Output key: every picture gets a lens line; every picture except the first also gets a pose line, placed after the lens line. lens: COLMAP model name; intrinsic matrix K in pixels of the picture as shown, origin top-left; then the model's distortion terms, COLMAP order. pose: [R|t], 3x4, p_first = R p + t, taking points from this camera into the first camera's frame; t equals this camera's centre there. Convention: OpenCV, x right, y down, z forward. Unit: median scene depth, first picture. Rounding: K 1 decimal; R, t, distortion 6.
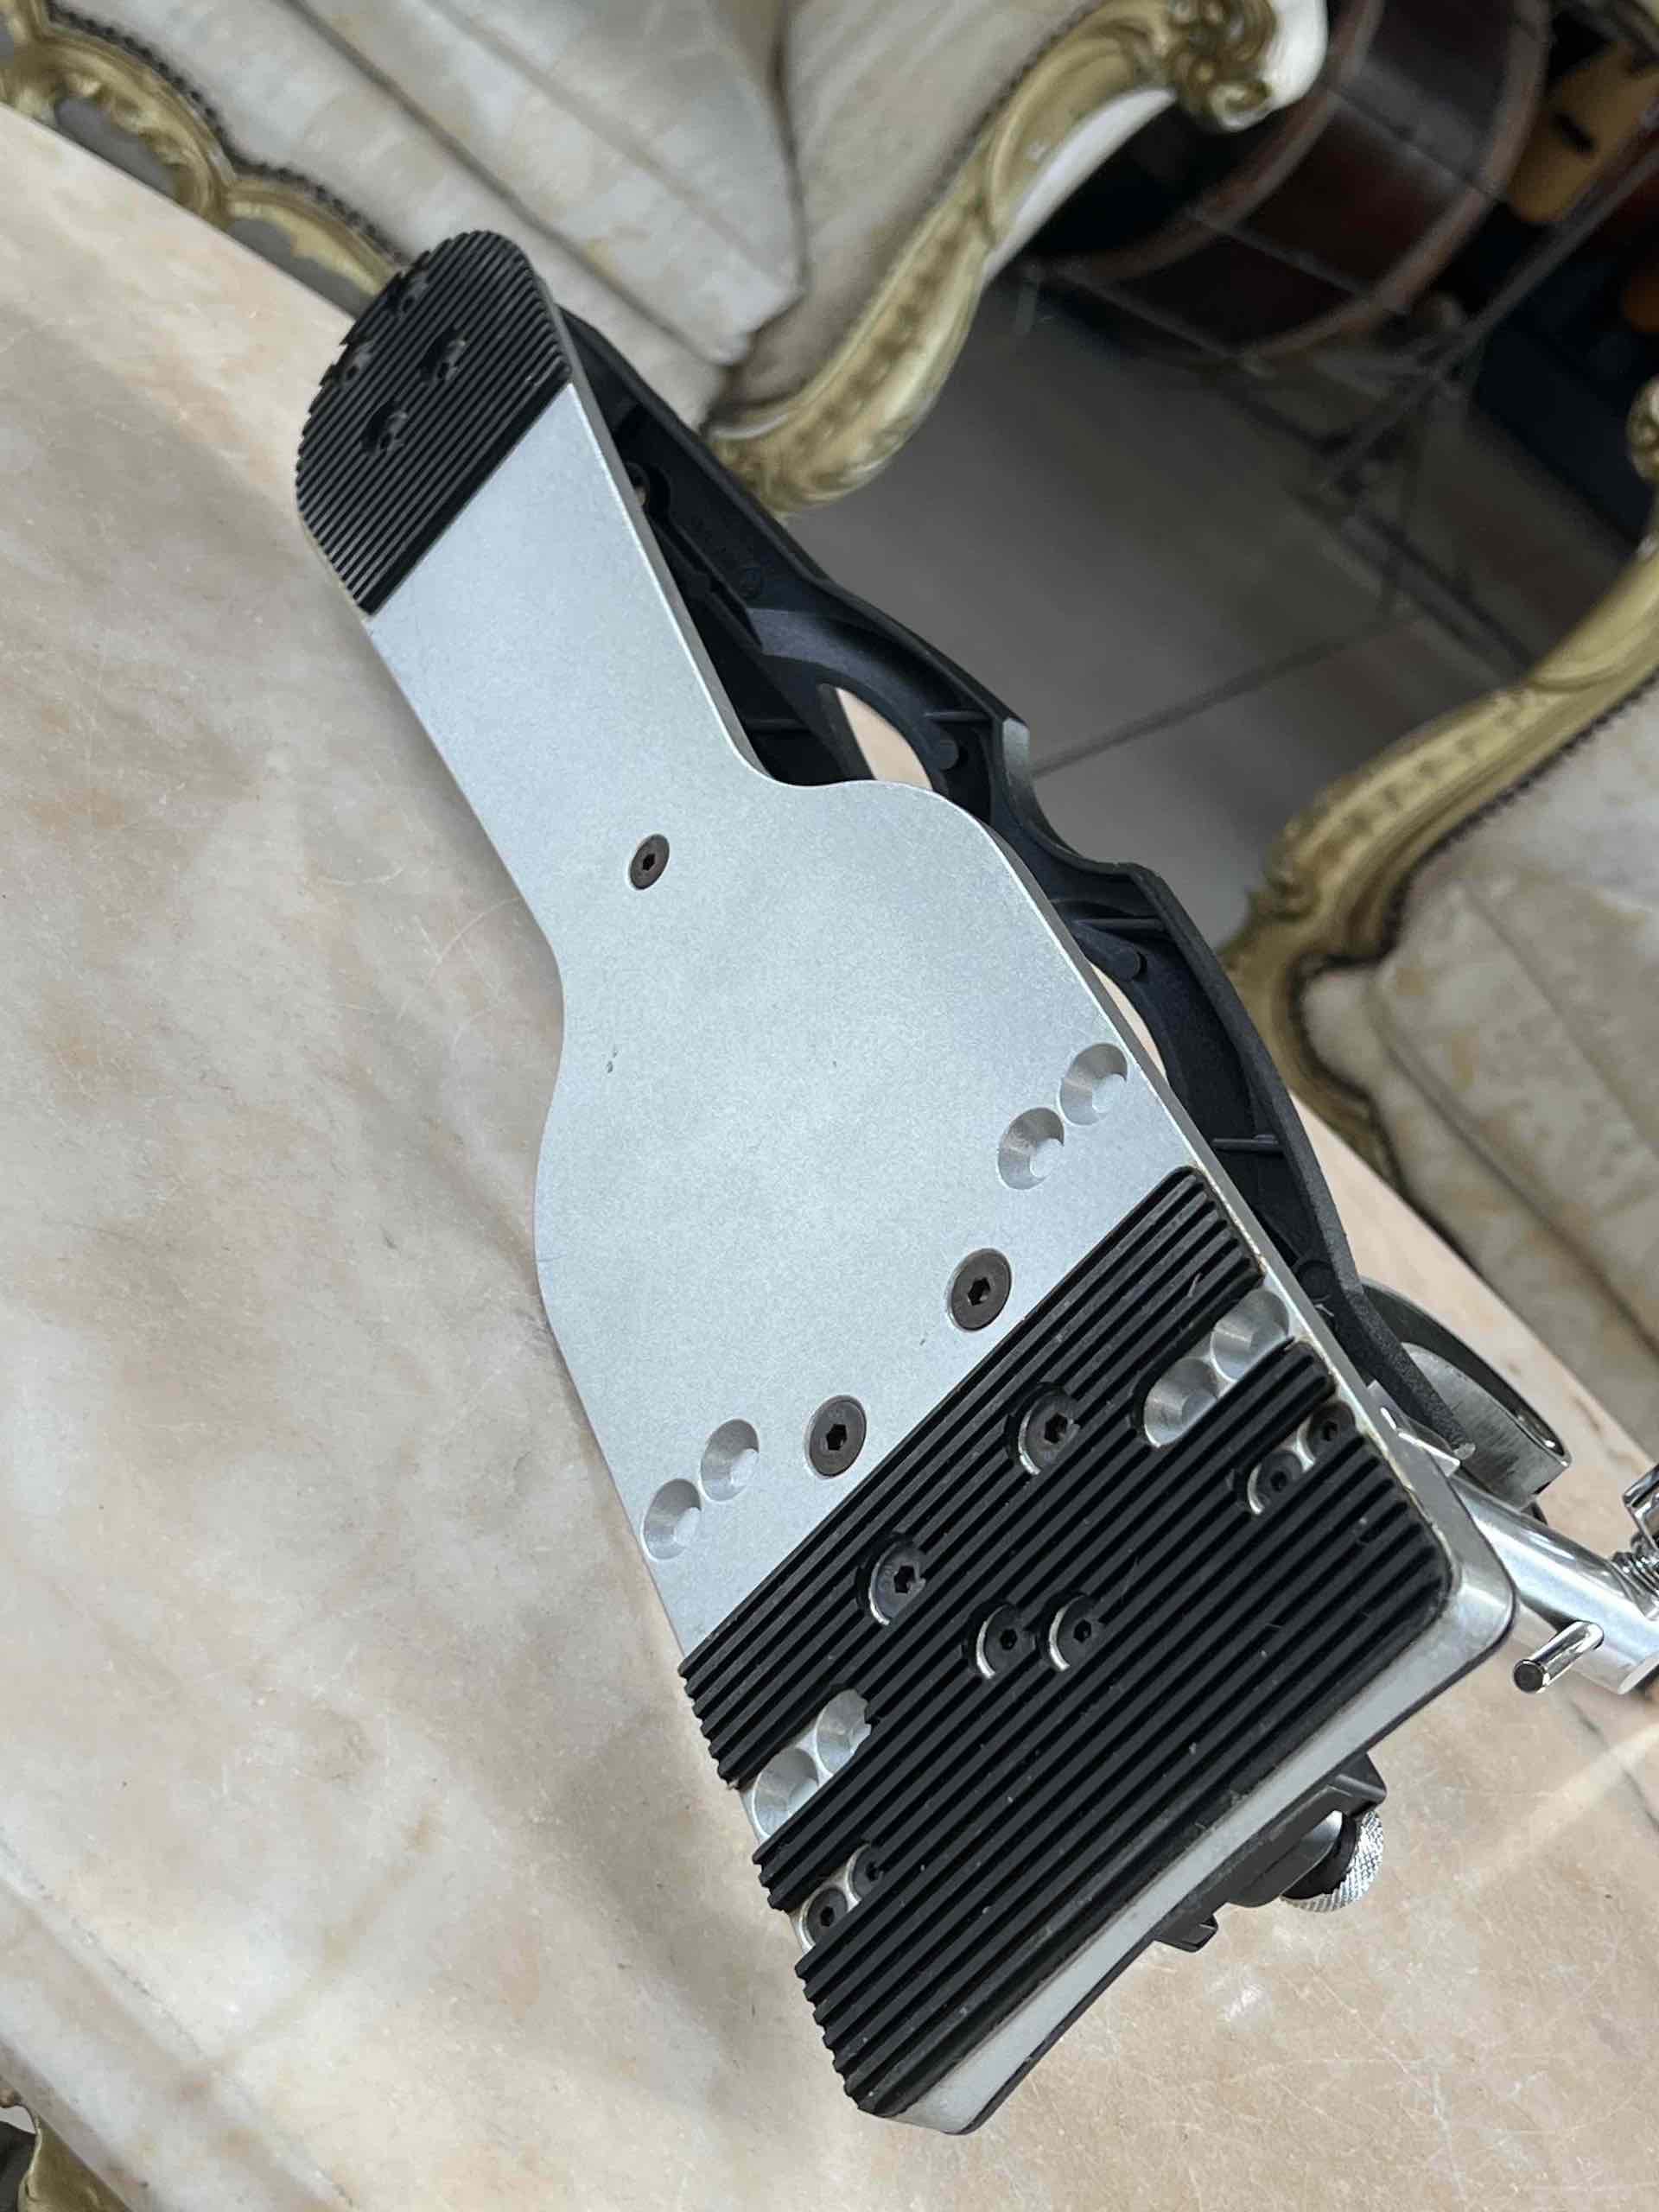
lens RADIAL K [[3377.5, 0, 829.5], [0, 3377.5, 1106.0], [0, 0, 1]] dist [0.286561, -1.093329]
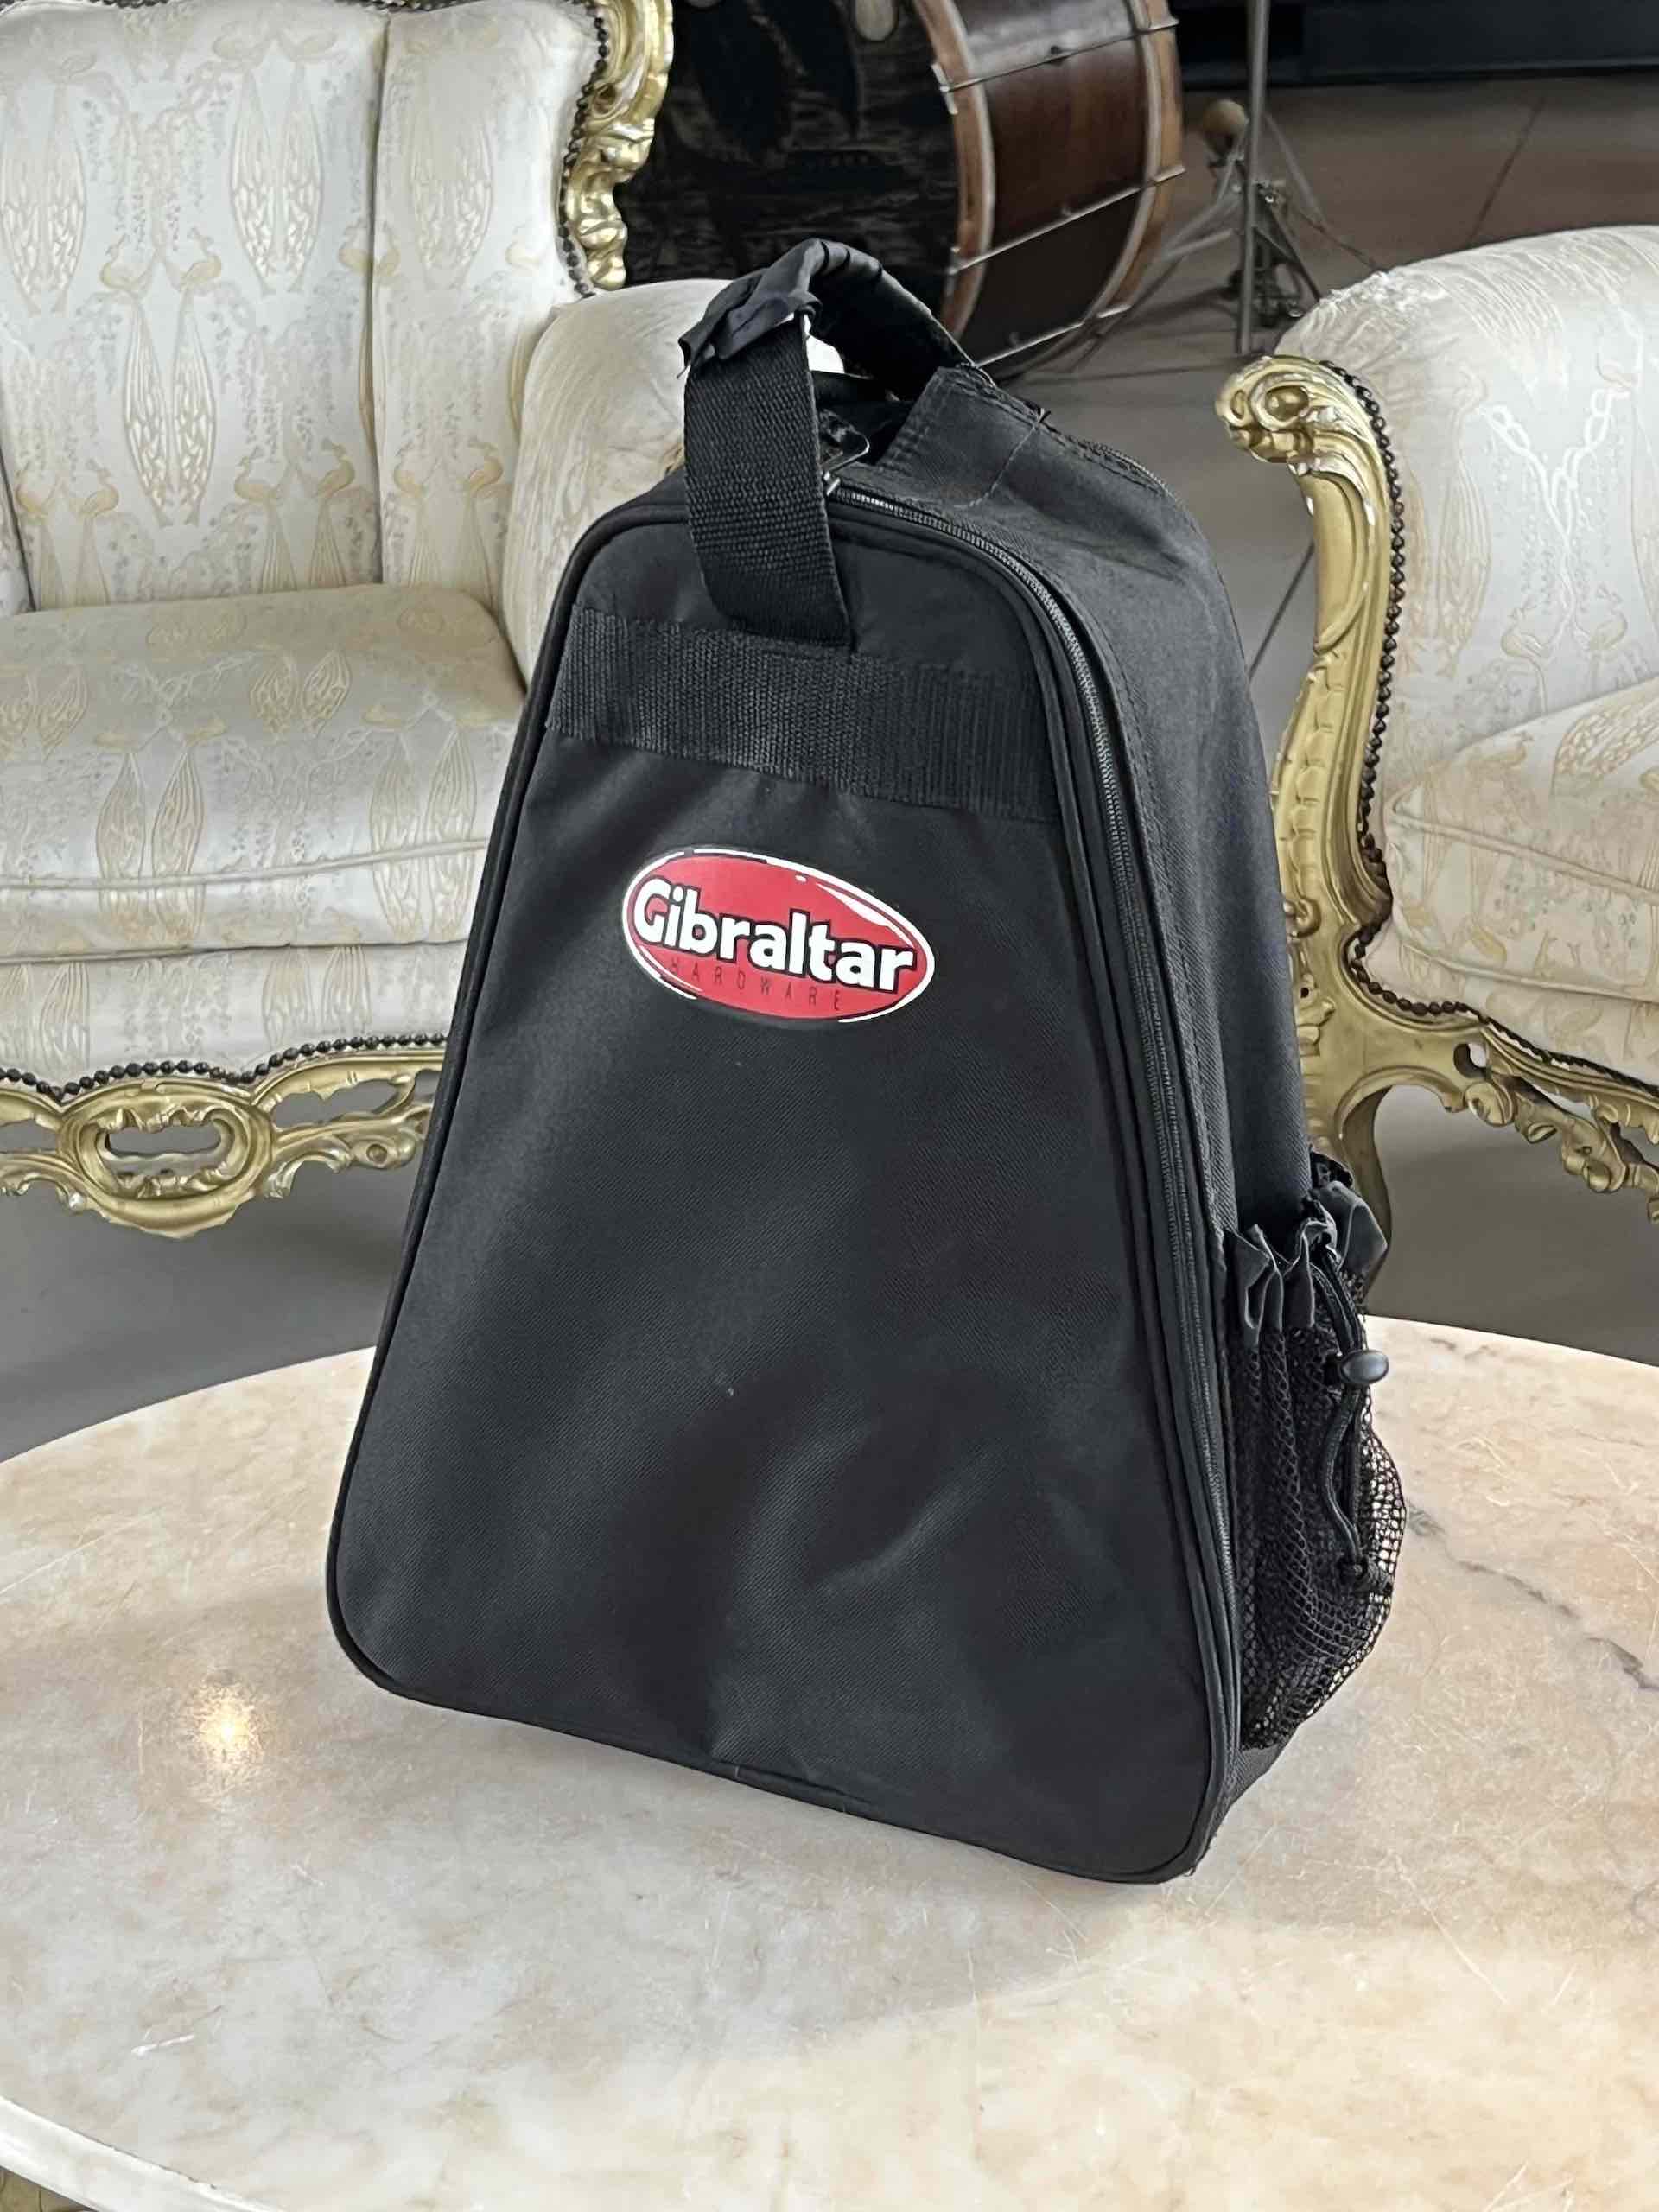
lens RADIAL K [[3815.7, 0, 829.5], [0, 3815.7, 1106.0], [0, 0, 1]] dist [0.273964, -1.480594]
pose [[0.724990, -0.675021, -0.136882, 0.157557], [0.669891, 0.737263, -0.087693, -0.007212], [0.160113, -0.028119, 0.986698, -0.311541]]
